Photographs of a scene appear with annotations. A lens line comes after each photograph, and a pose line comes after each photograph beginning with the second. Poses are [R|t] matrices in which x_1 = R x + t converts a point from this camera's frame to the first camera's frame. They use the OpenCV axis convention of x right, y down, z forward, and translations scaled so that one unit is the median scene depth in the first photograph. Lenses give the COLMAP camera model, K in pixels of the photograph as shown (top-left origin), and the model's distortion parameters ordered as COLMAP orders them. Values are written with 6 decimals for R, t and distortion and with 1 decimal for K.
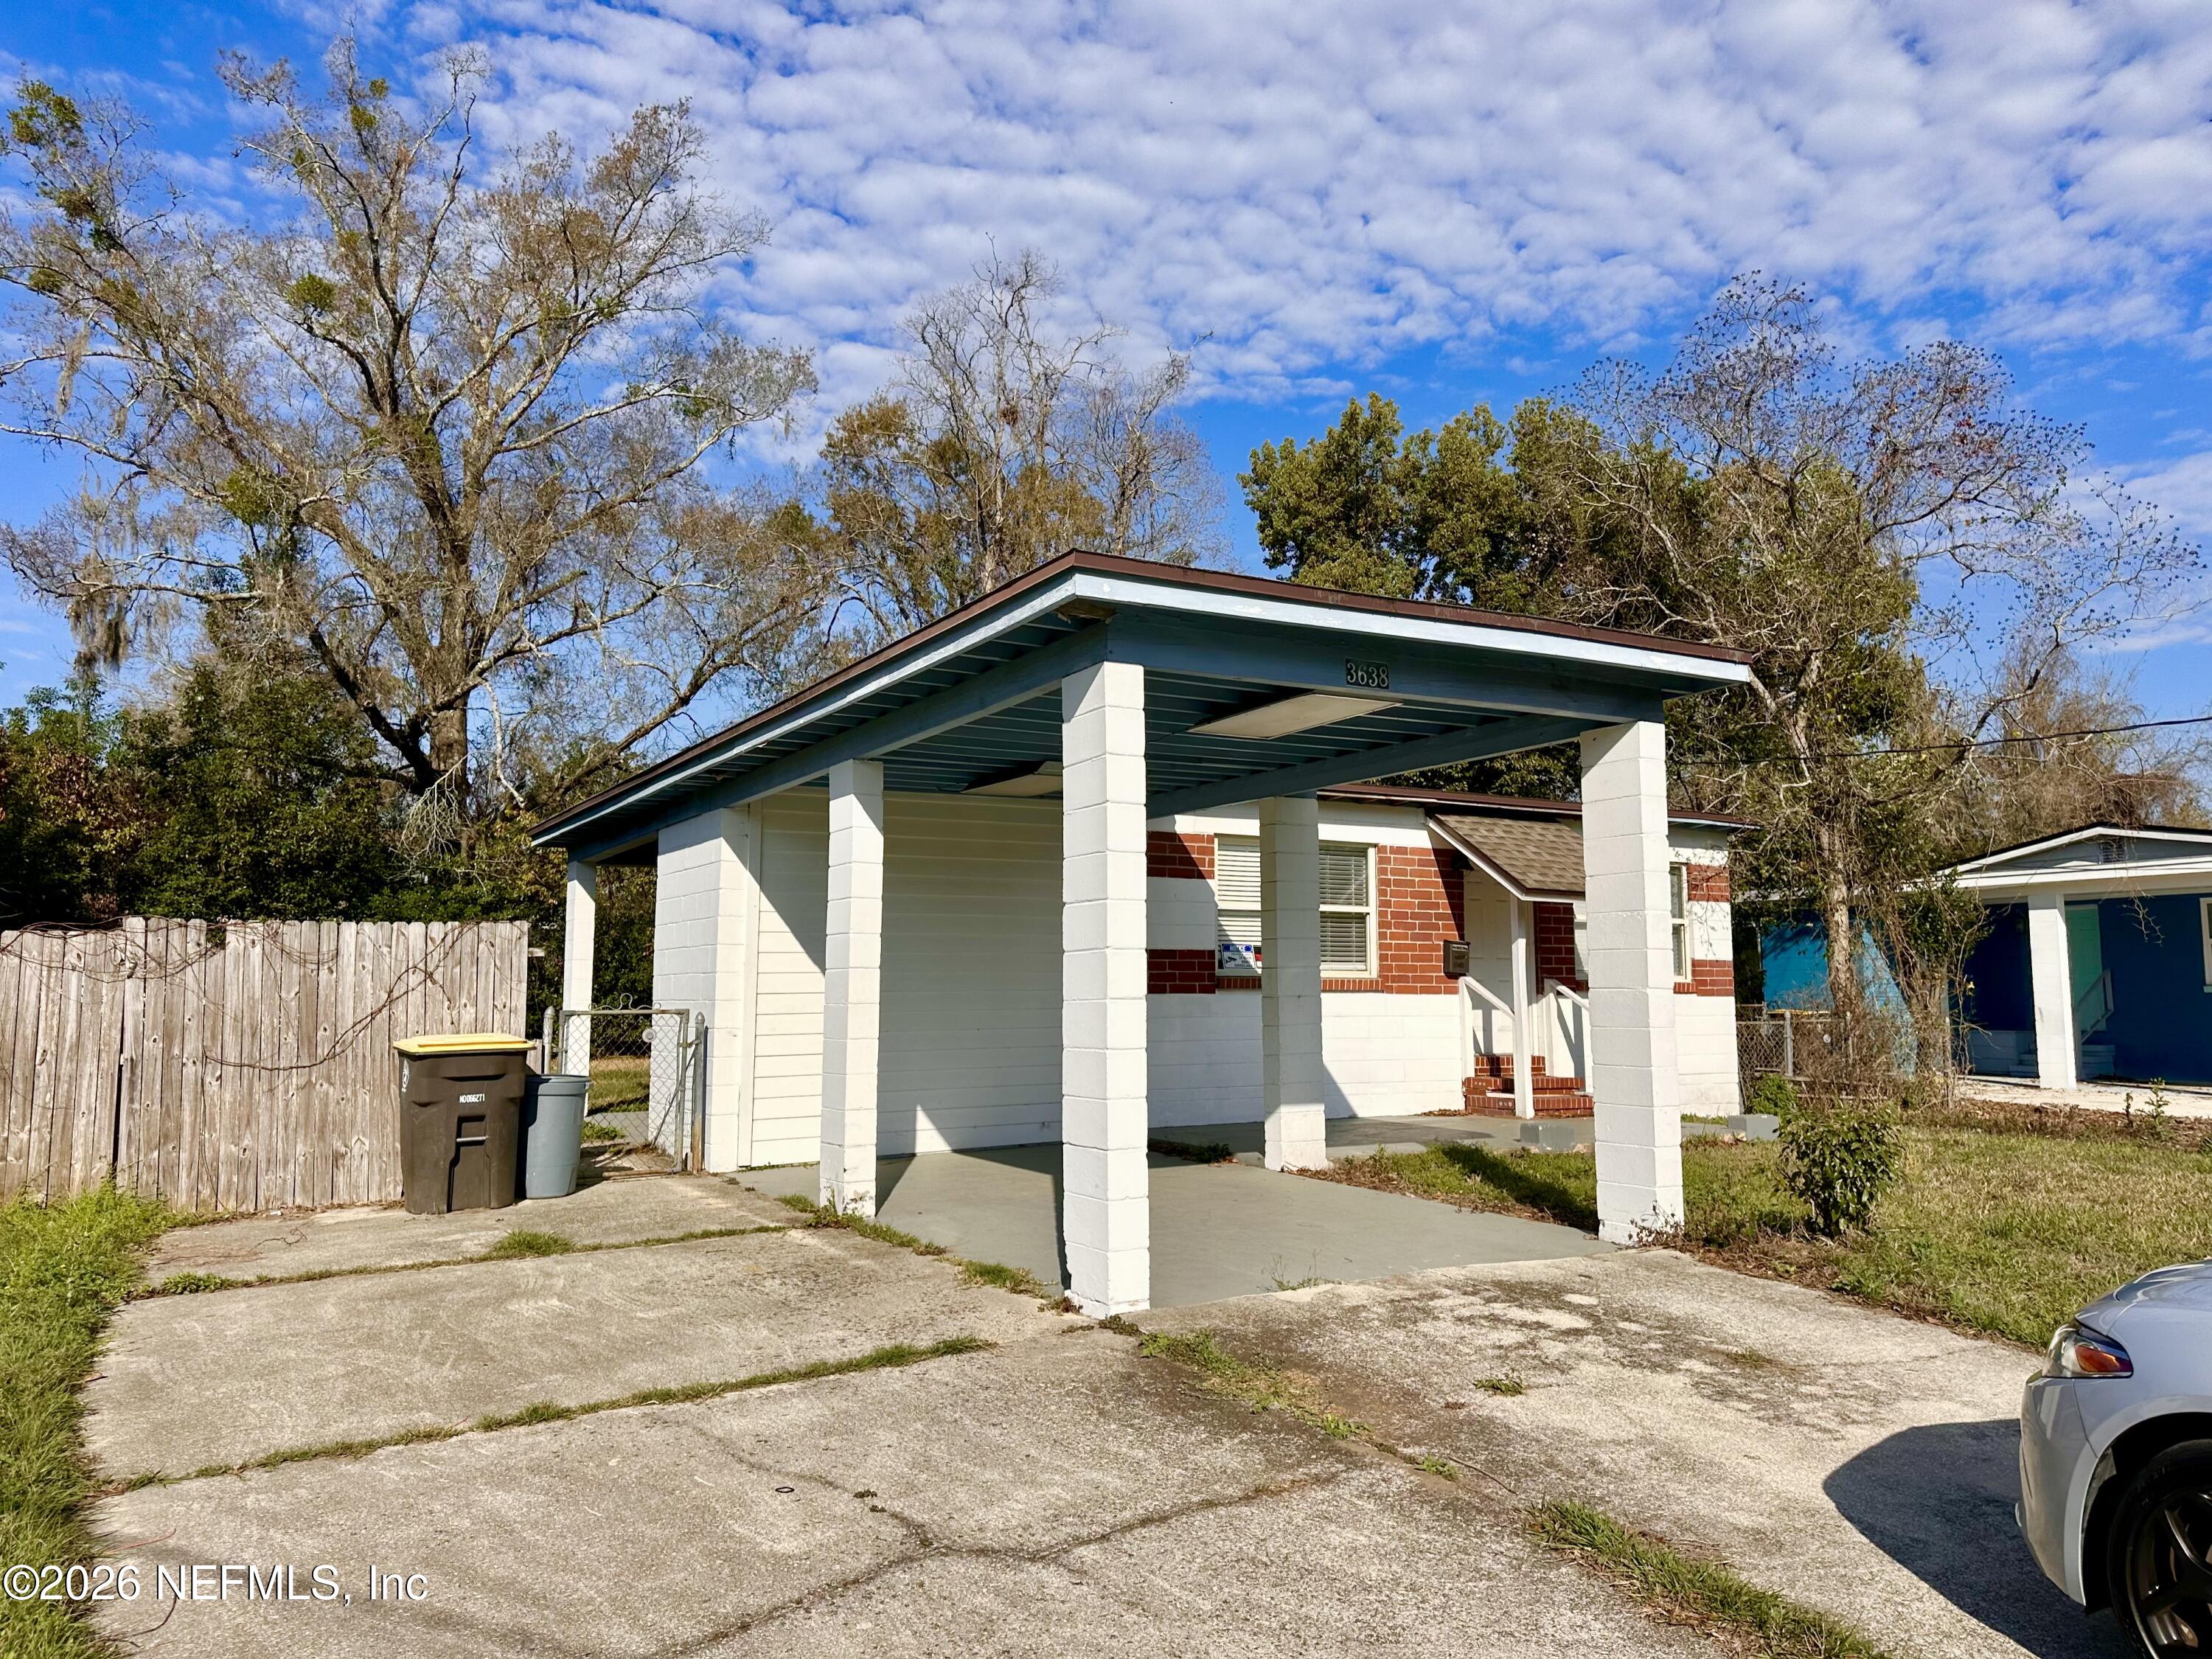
lens RADIAL K [[1539.9, 0, 1119.7], [0, 1539.9, 822.6], [0, 0, 1]] dist [0.082048, -0.100867]
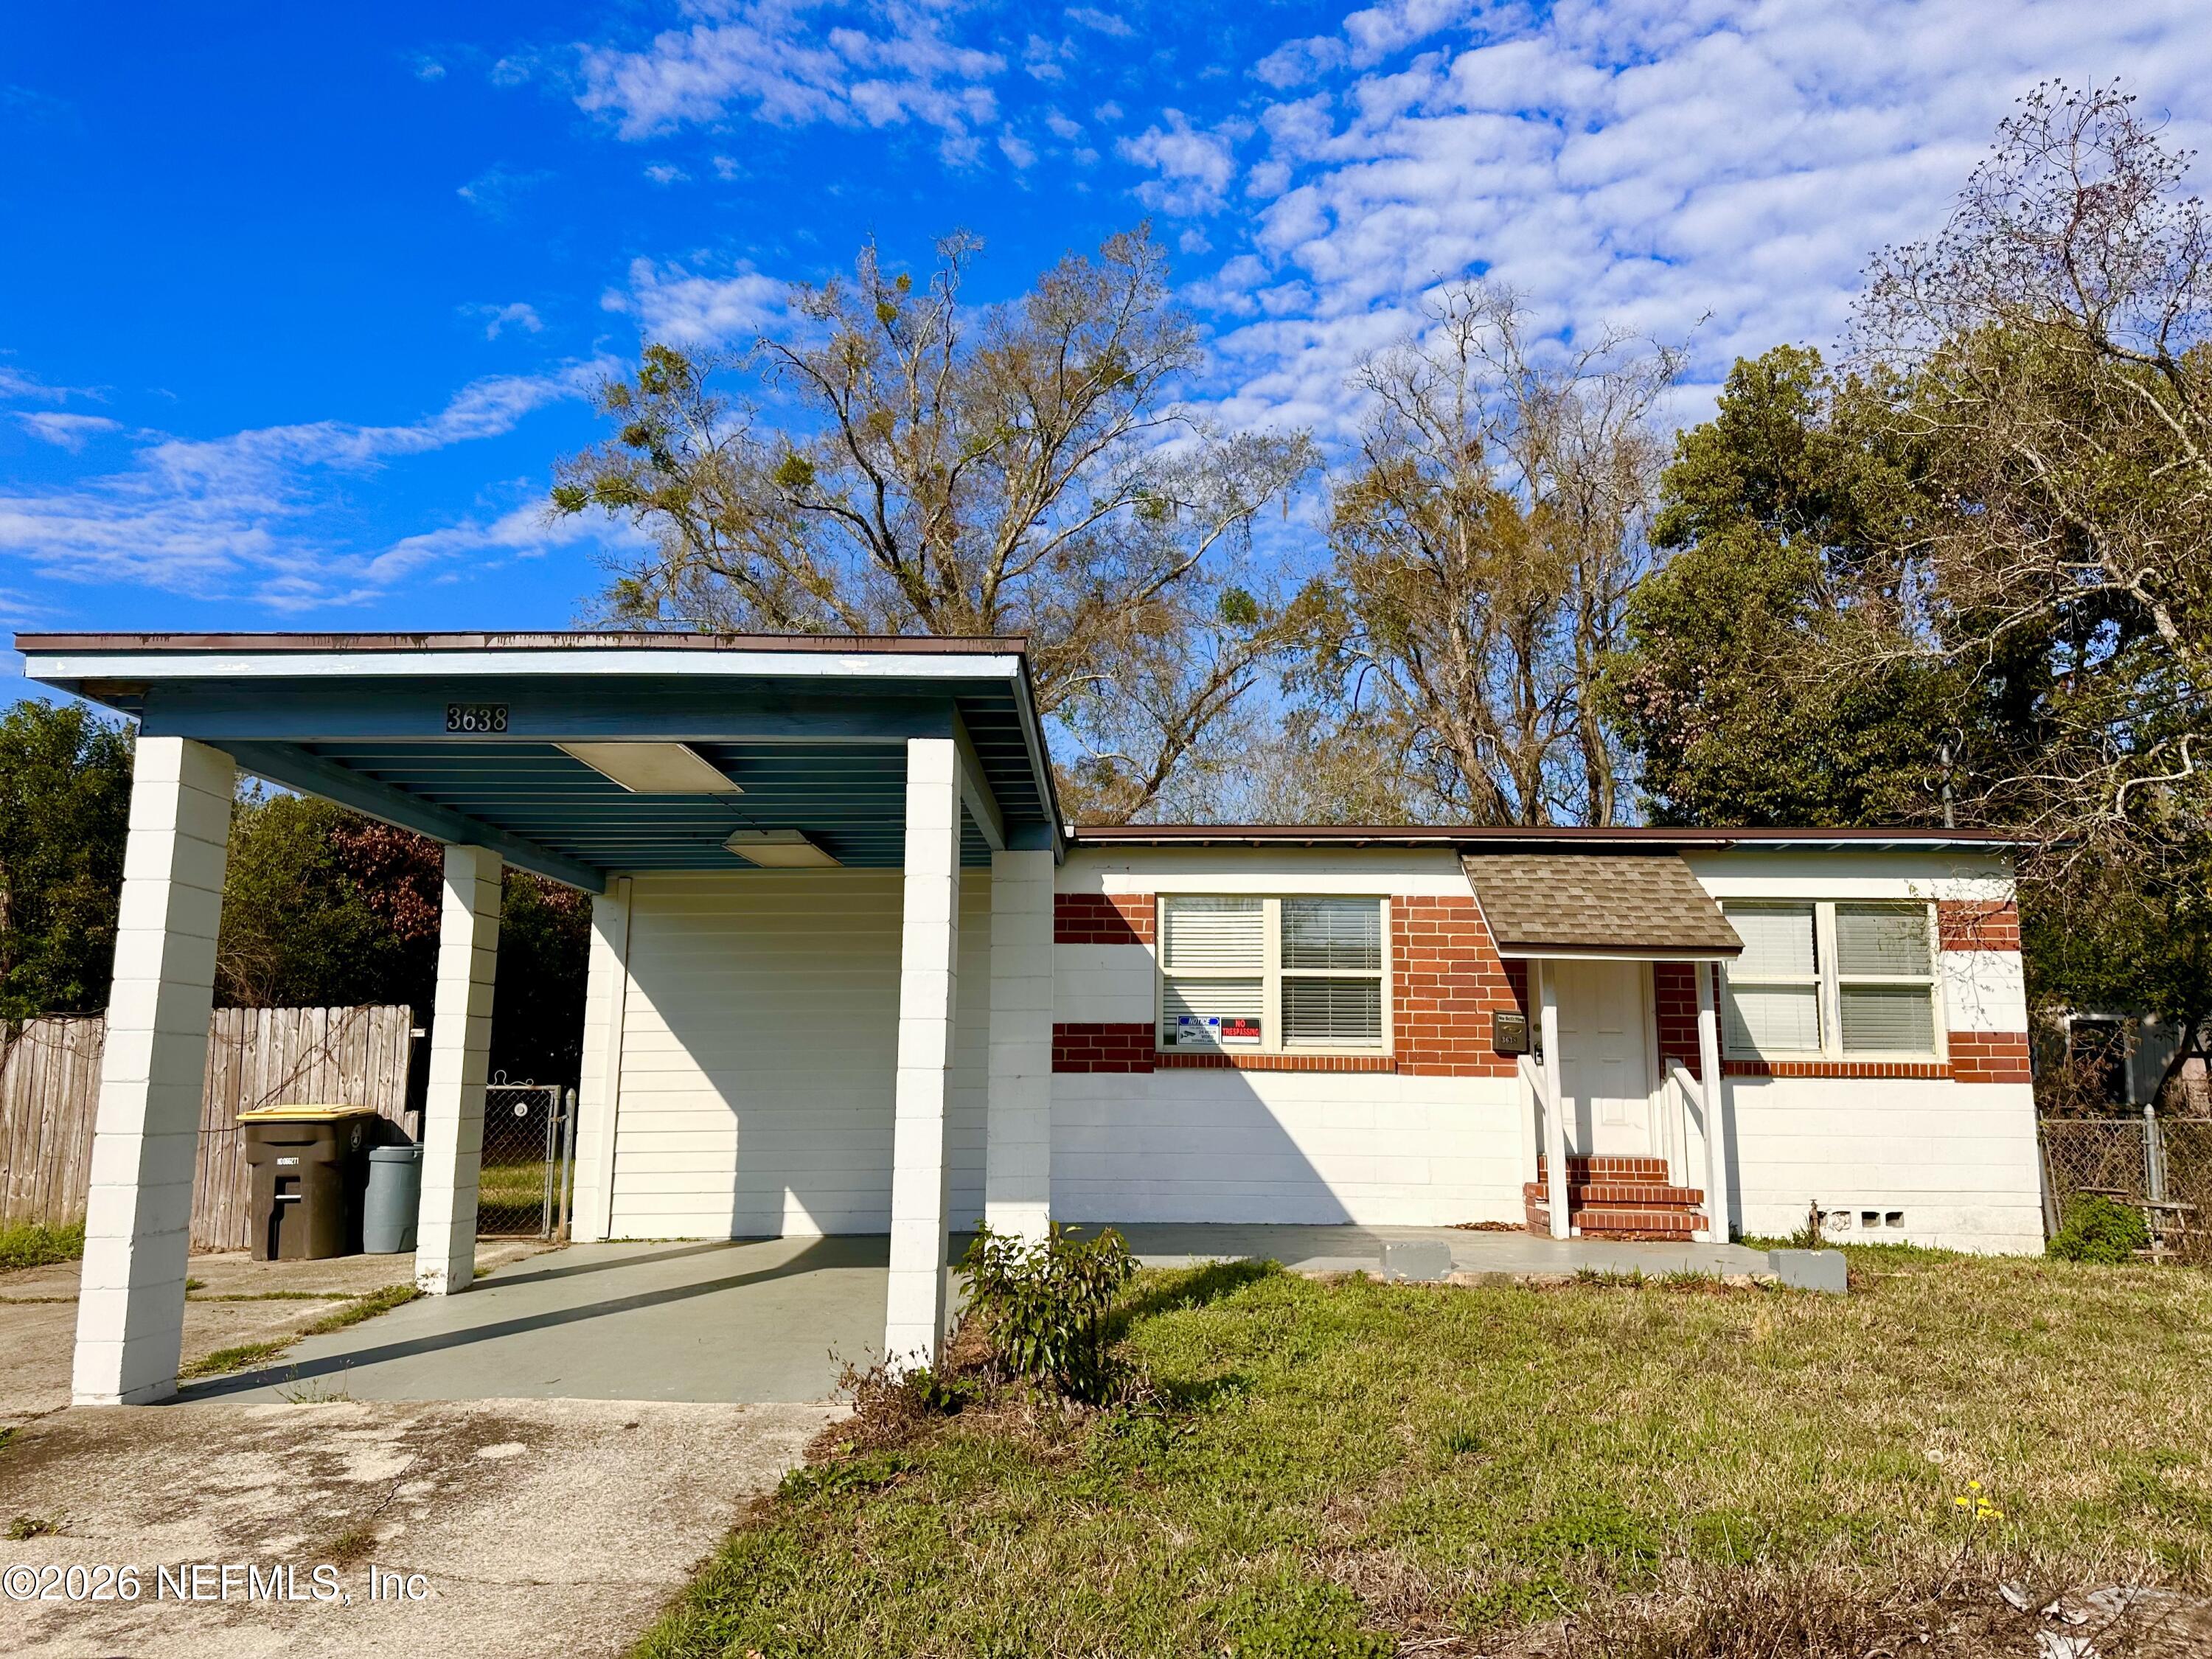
lens RADIAL K [[1539.9, 0, 1119.7], [0, 1539.9, 822.6], [0, 0, 1]] dist [0.082048, -0.100867]
pose [[0.862620, -0.073352, -0.500505, 0.568085], [0.049282, 0.996910, -0.061165, 0.023243], [0.503445, 0.028096, 0.863570, 0.248244]]
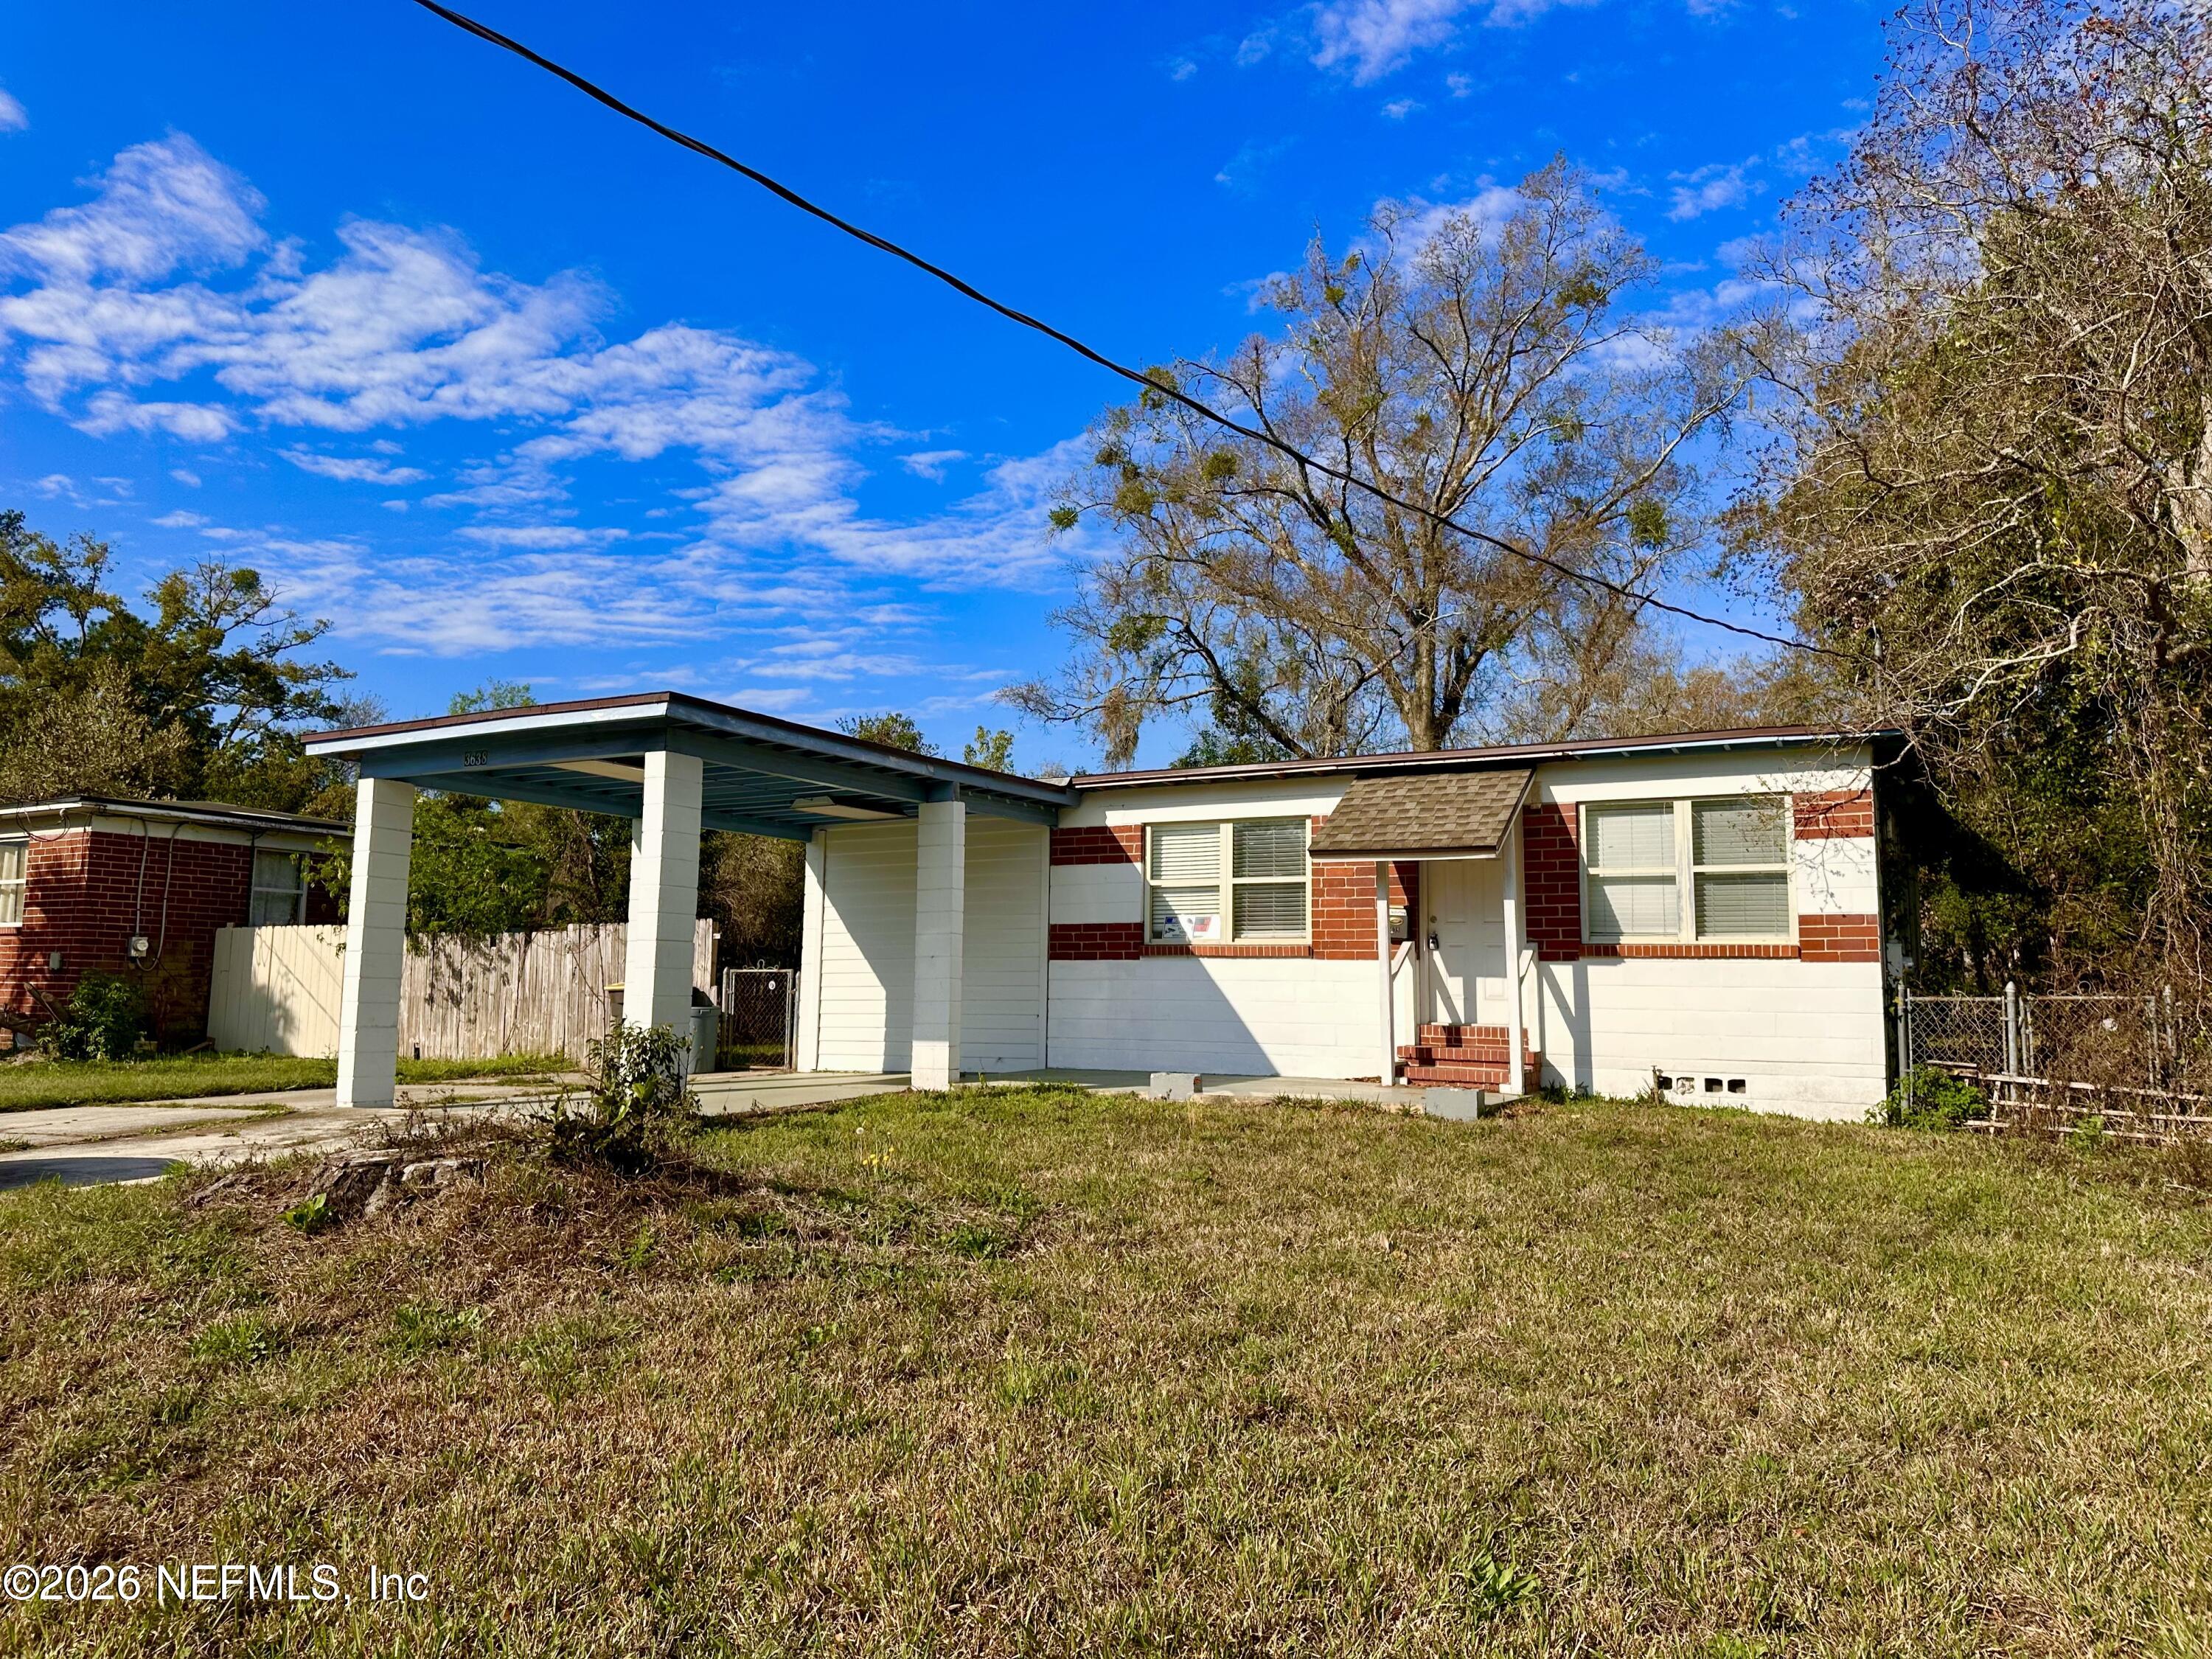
lens RADIAL K [[1539.9, 0, 1119.7], [0, 1539.9, 822.6], [0, 0, 1]] dist [0.082048, -0.100867]
pose [[0.510245, -0.087460, -0.855571, 1.208264], [0.084999, 0.995073, -0.051029, 0.074504], [0.855819, -0.046686, 0.515165, 0.441325]]
